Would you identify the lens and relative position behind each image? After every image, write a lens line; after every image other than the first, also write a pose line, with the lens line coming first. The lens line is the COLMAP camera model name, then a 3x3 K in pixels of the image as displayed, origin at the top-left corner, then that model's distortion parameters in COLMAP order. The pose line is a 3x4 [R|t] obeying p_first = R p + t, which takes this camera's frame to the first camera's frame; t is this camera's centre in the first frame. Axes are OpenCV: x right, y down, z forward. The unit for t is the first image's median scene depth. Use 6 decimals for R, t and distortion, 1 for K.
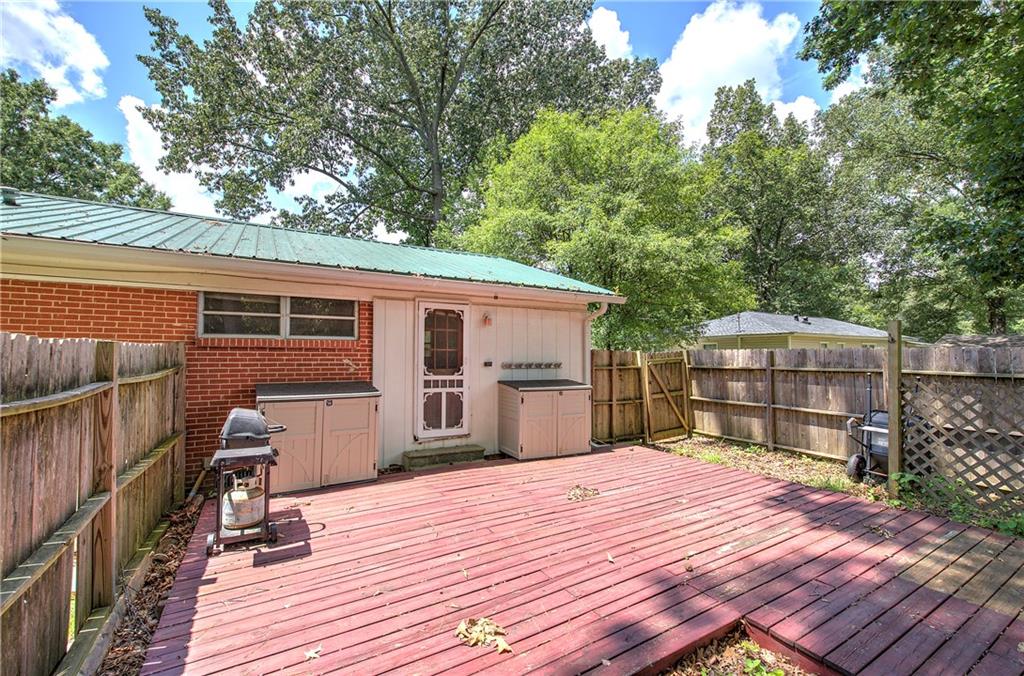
lens RADIAL K [[431.6, 0, 516.0], [0, 431.6, 344.6], [0, 0, 1]] dist [-0.005745, 0.001805]
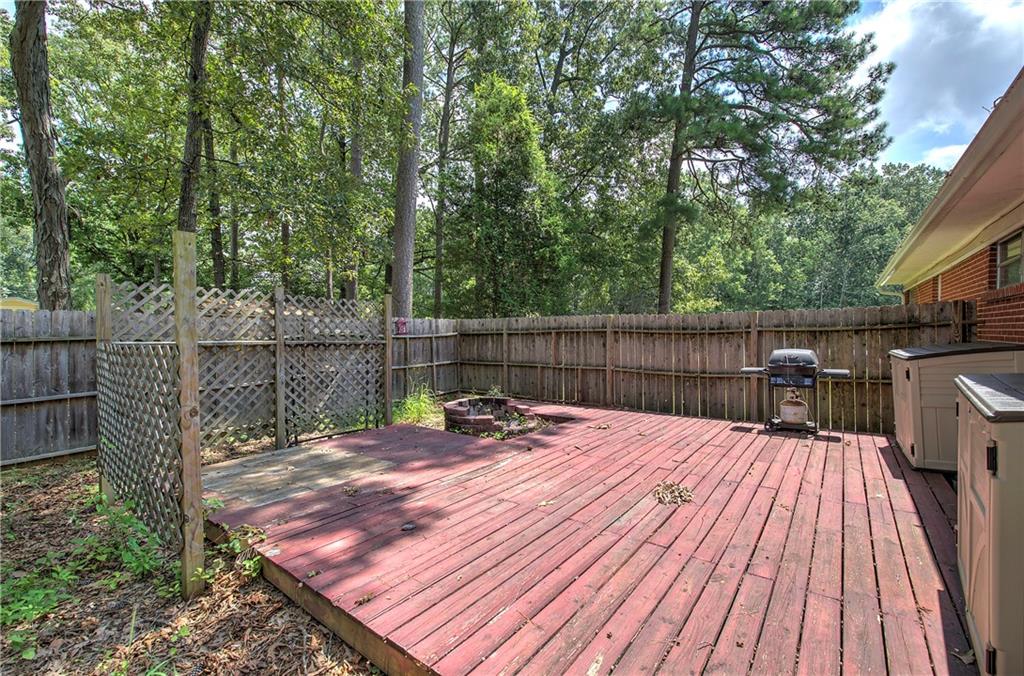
lens RADIAL K [[431.6, 0, 512.8], [0, 431.6, 335.0], [0, 0, 1]] dist [-0.005745, 0.001805]
pose [[-0.927762, 0.008004, -0.373087, 0.513168], [0.016421, 0.999677, -0.019387, 0.065099], [0.372812, -0.024113, -0.927594, 1.204958]]
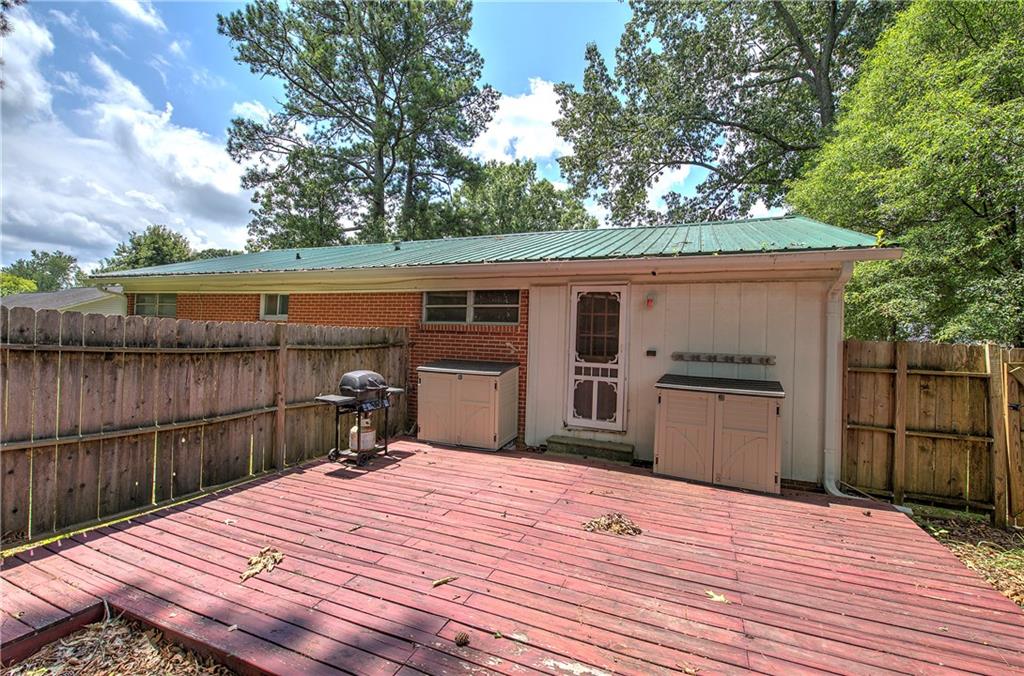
lens RADIAL K [[431.6, 0, 524.8], [0, 431.6, 335.4], [0, 0, 1]] dist [-0.005745, 0.001805]
pose [[0.600987, 0.008826, -0.799210, 0.497827], [-0.010461, 0.999940, 0.003176, 0.010821], [0.799190, 0.006452, 0.601044, 0.323698]]
